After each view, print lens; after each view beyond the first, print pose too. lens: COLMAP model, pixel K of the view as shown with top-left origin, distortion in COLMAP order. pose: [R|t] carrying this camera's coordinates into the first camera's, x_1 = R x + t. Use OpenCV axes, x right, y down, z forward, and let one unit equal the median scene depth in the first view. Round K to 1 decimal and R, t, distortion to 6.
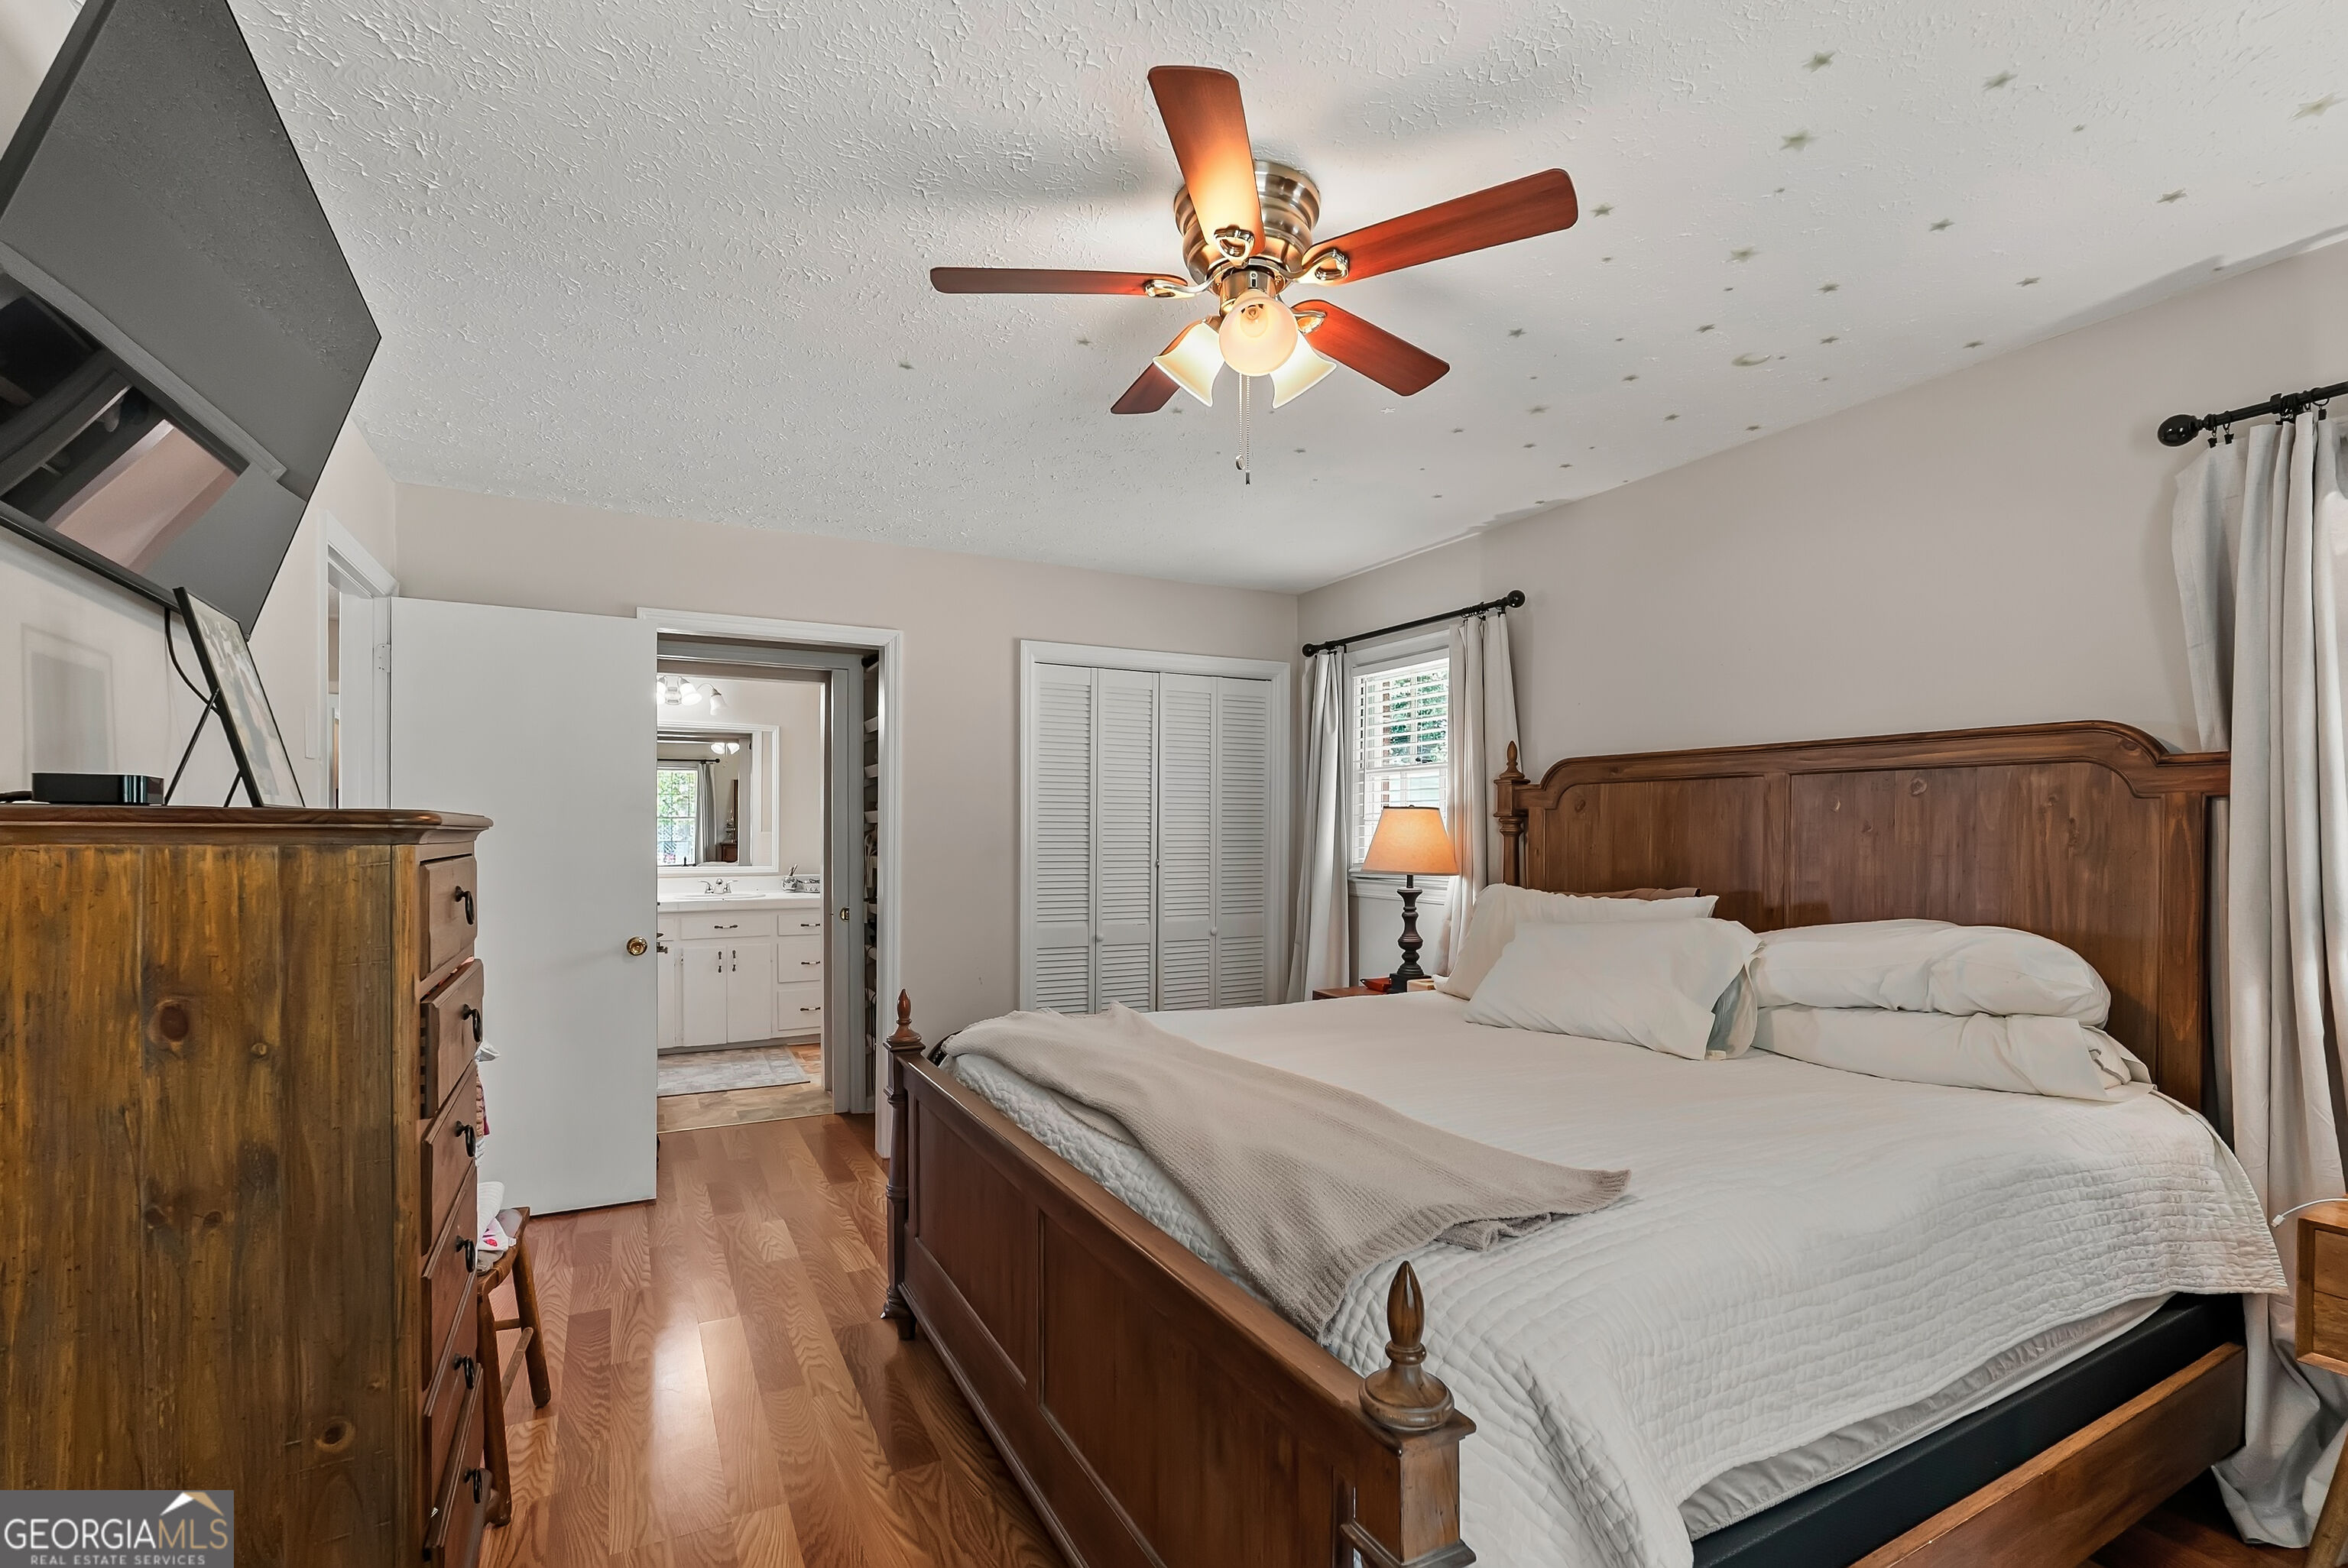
lens RADIAL K [[1046.2, 0, 1172.9], [0, 1046.2, 777.4], [0, 0, 1]] dist [-0.013012, -0.000049]
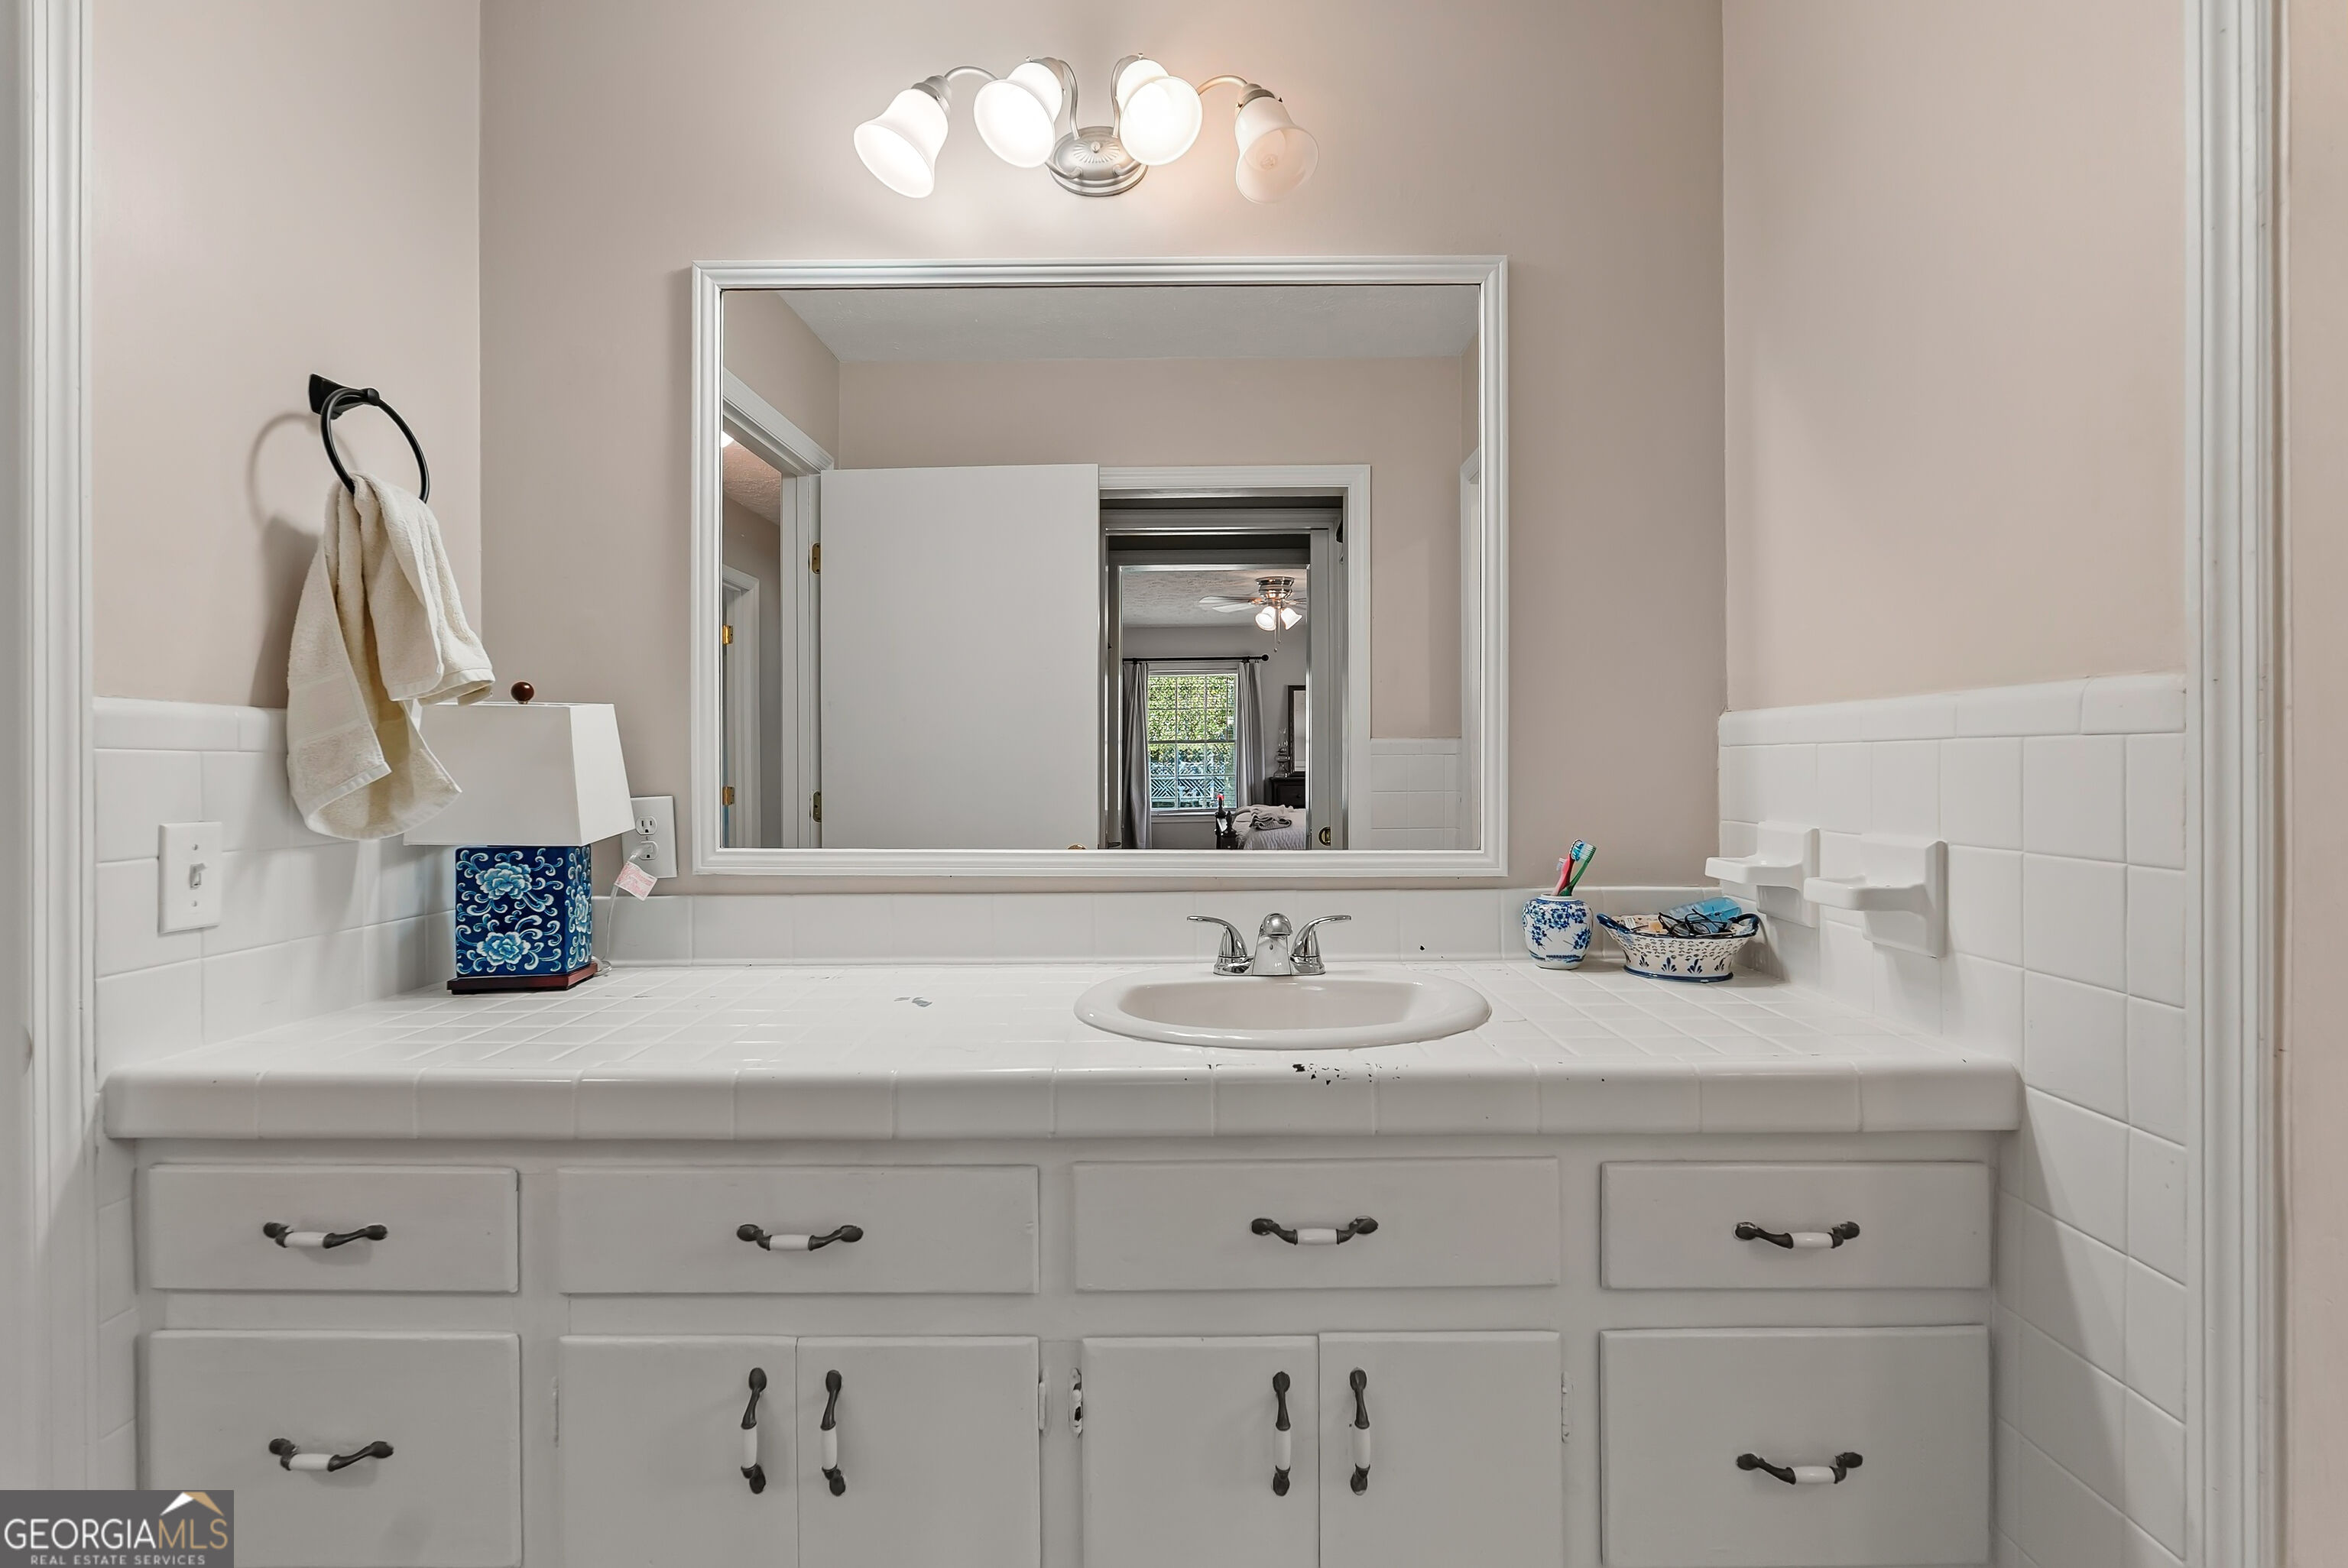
lens RADIAL K [[1046.2, 0, 1172.9], [0, 1046.2, 777.4], [0, 0, 1]] dist [-0.013012, -0.000049]
pose [[0.877058, 0.001375, -0.480382, -0.272639], [0.026213, 0.998369, 0.050716, 0.044875], [0.479668, -0.057073, 0.875592, 0.626352]]
